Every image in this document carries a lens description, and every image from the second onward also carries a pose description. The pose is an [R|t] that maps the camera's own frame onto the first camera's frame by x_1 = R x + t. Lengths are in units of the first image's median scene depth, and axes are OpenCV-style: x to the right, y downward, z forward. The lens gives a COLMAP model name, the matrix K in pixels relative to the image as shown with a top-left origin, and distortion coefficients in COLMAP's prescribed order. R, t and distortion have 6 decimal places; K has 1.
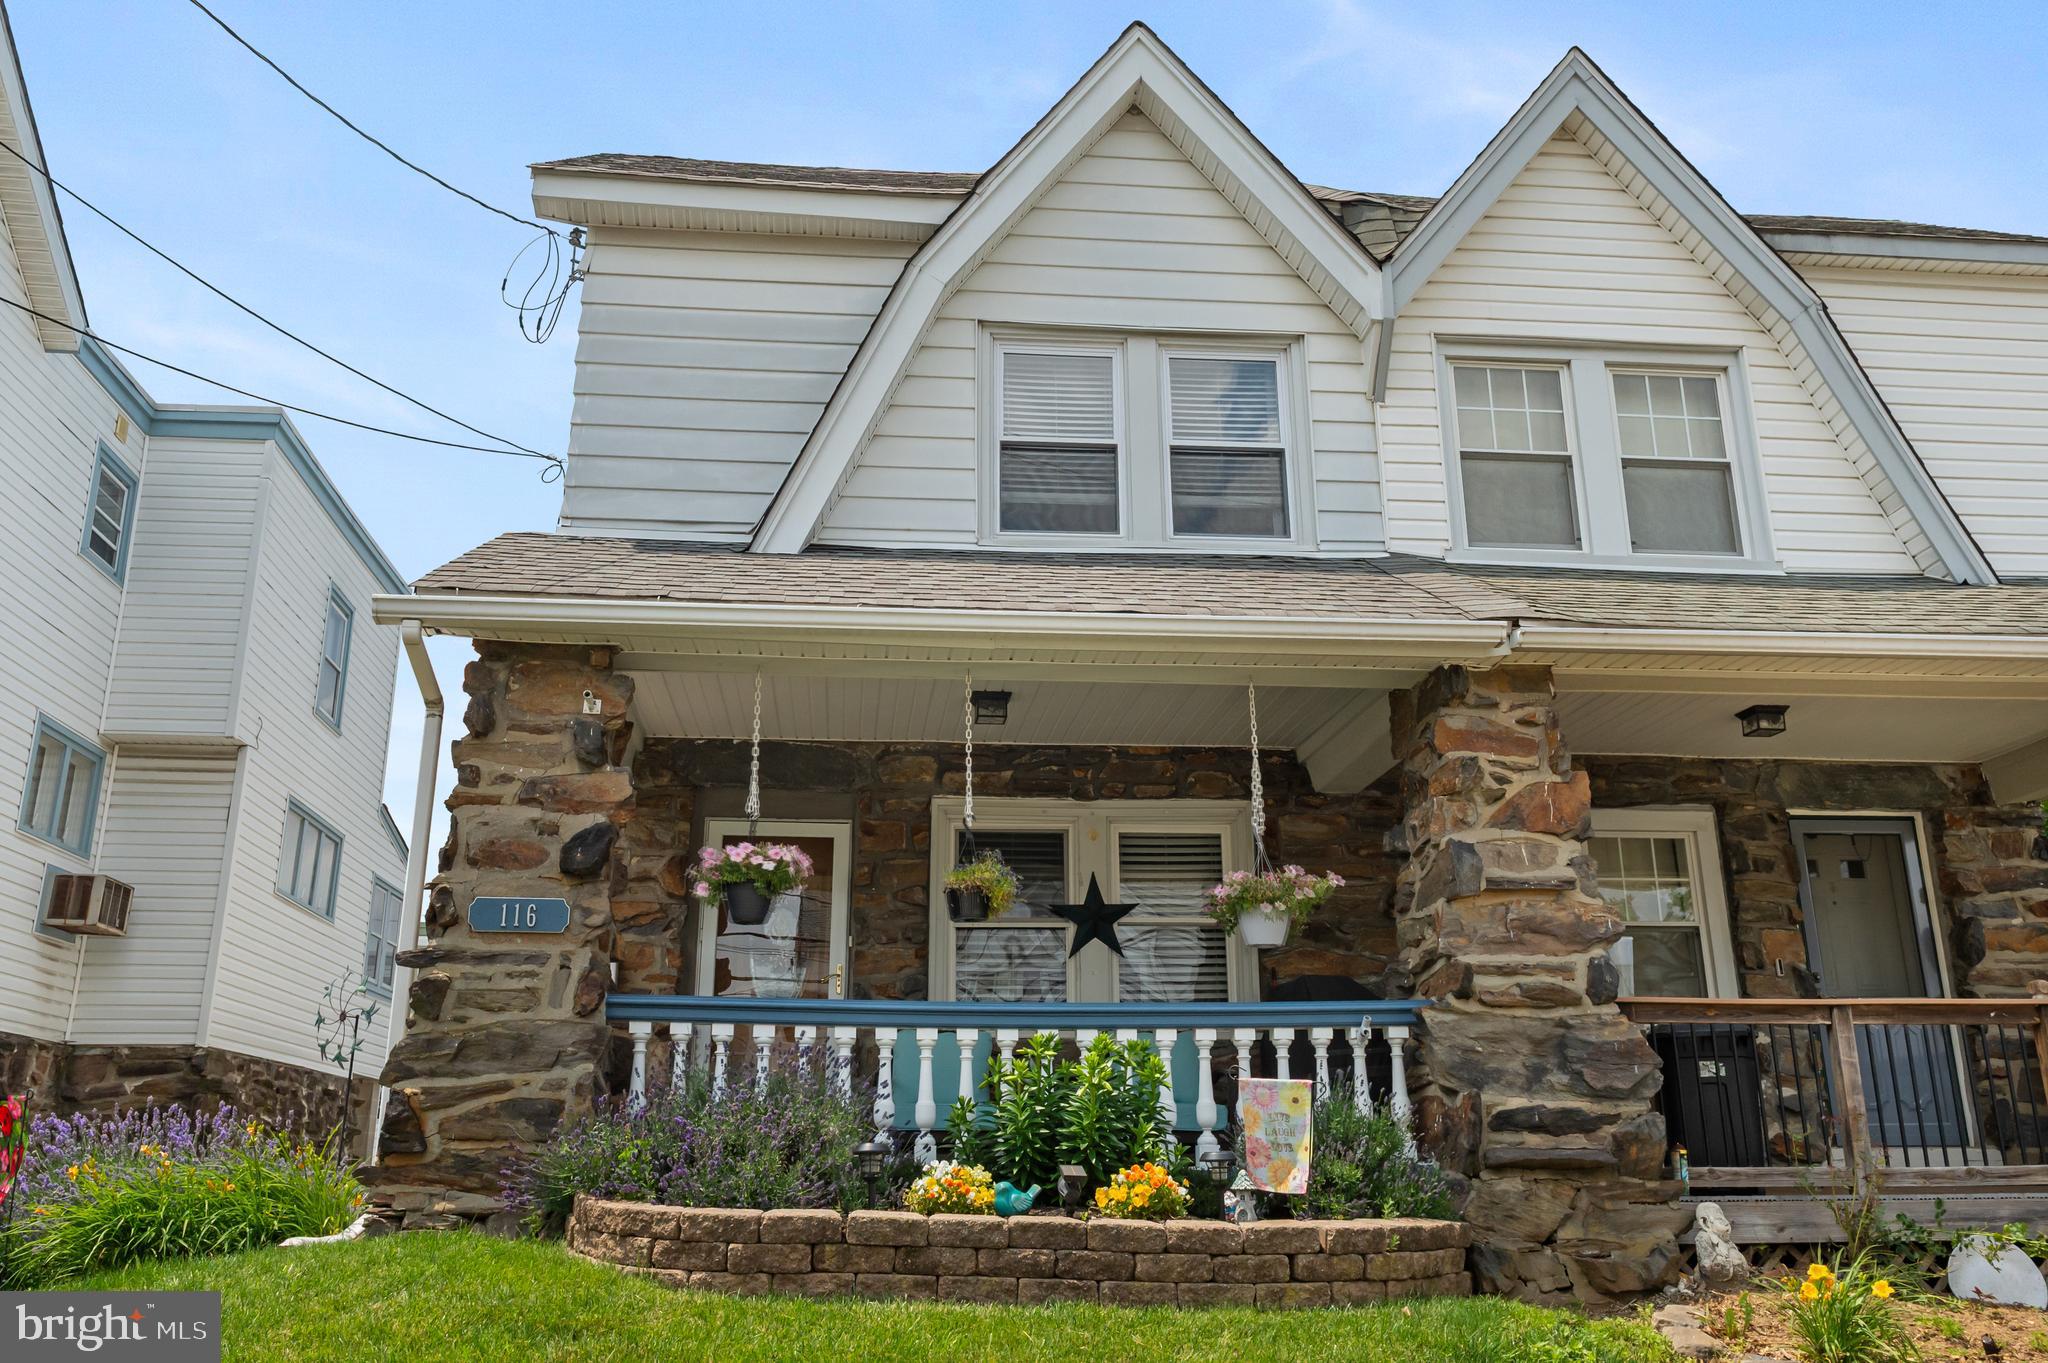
lens RADIAL K [[1576.1, 0, 1019.1], [0, 1576.1, 613.1], [0, 0, 1]] dist [0.008216, -0.014198]
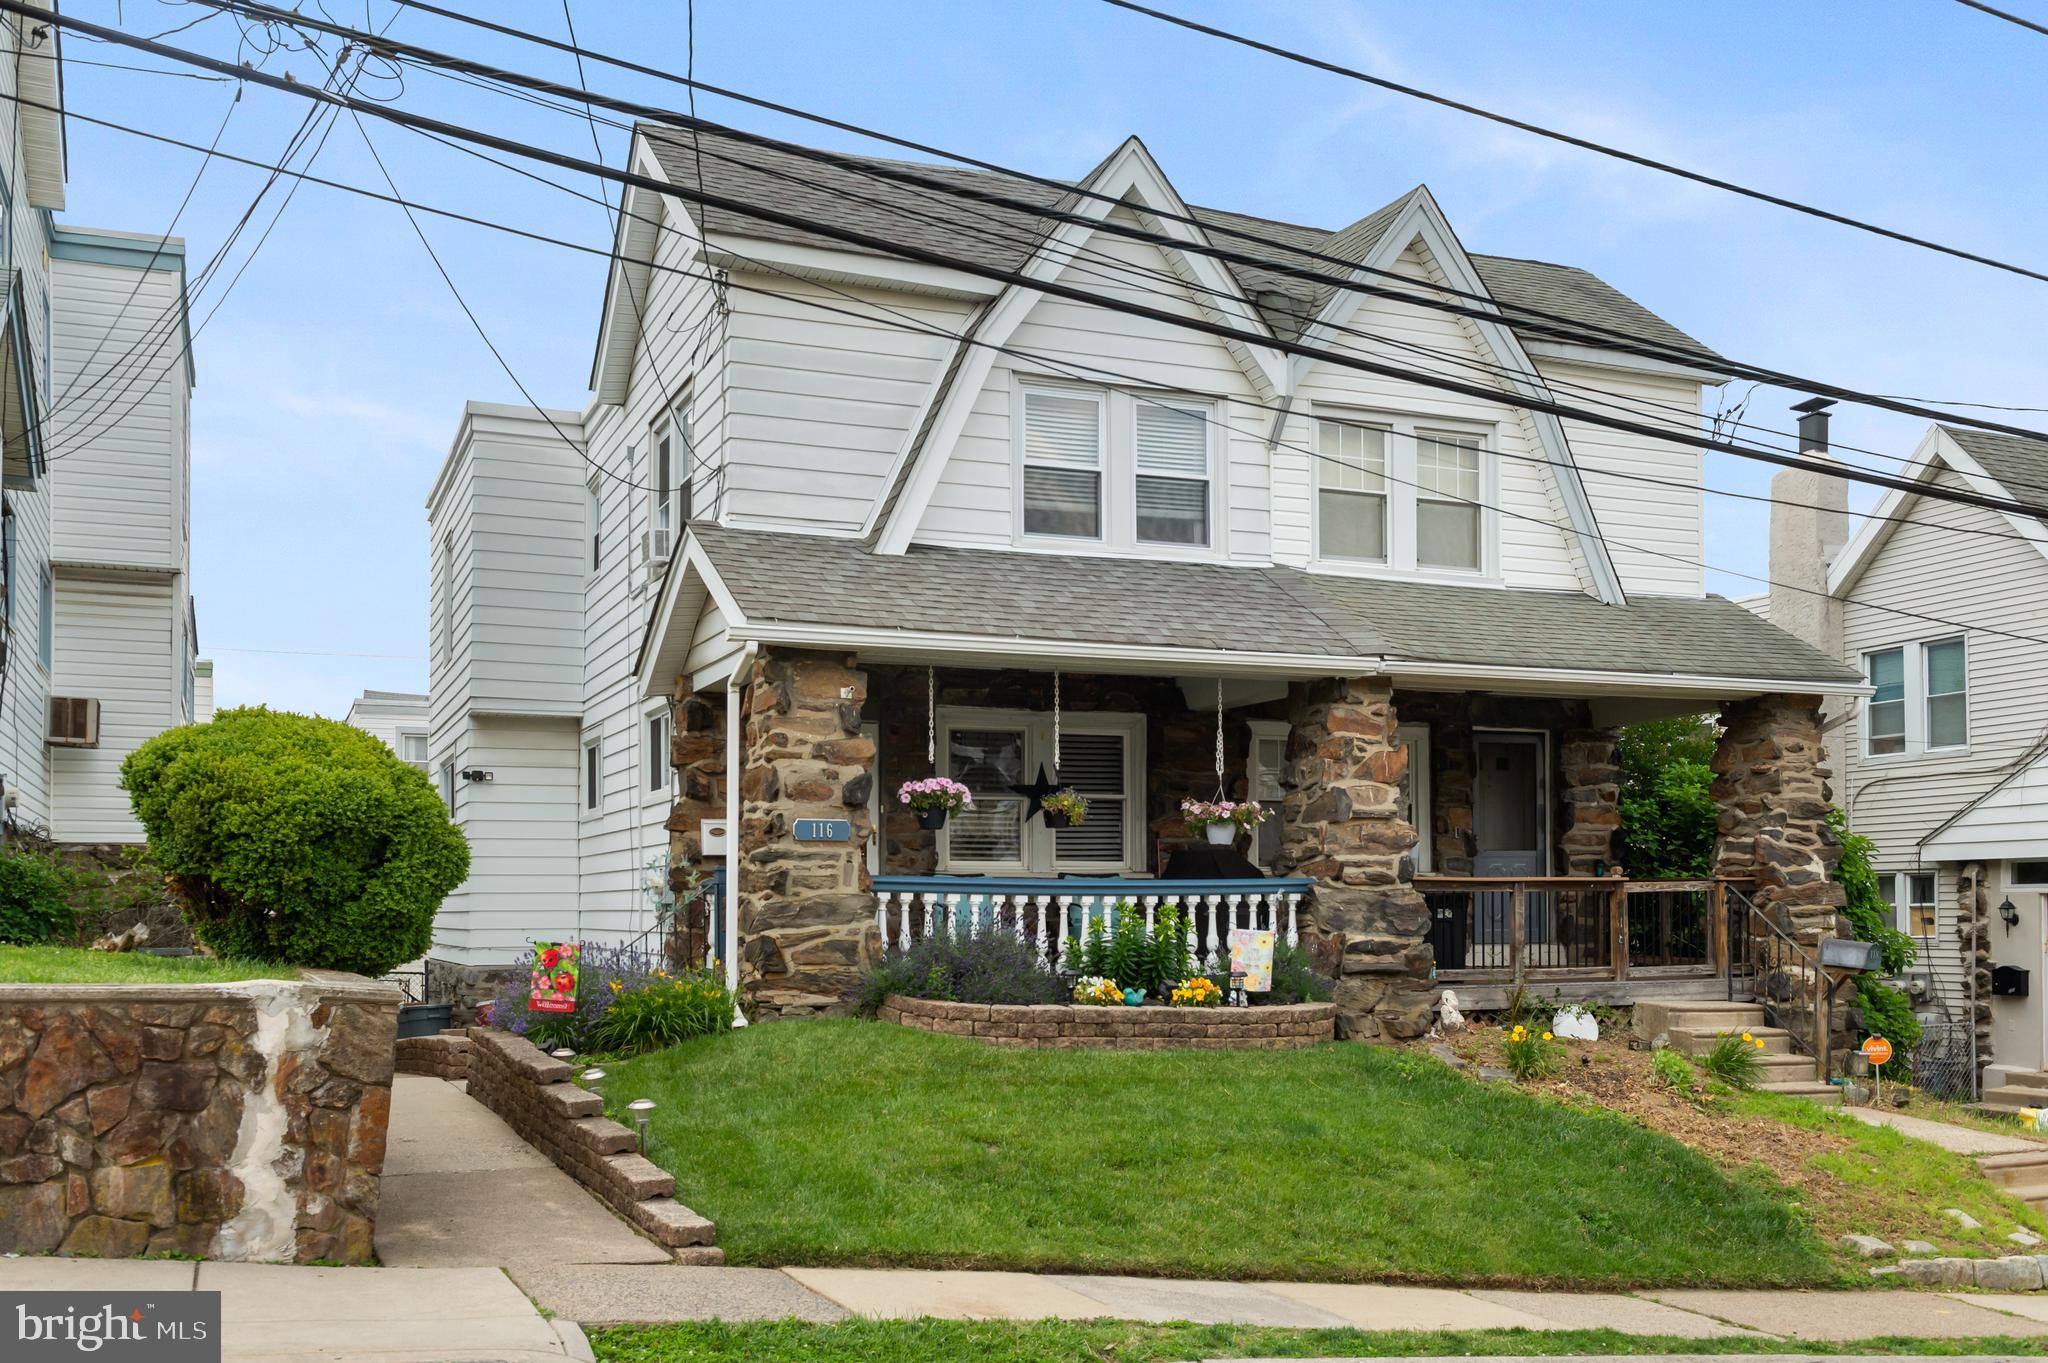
lens RADIAL K [[1863.6, 0, 1024.0], [0, 1863.6, 681.5], [0, 0, 1]] dist [-0.016134, -0.000618]
pose [[0.953773, 0.040210, 0.297825, -0.653089], [-0.106236, 0.972136, 0.208965, -0.353831], [-0.281124, -0.230945, 0.931469, -0.748973]]
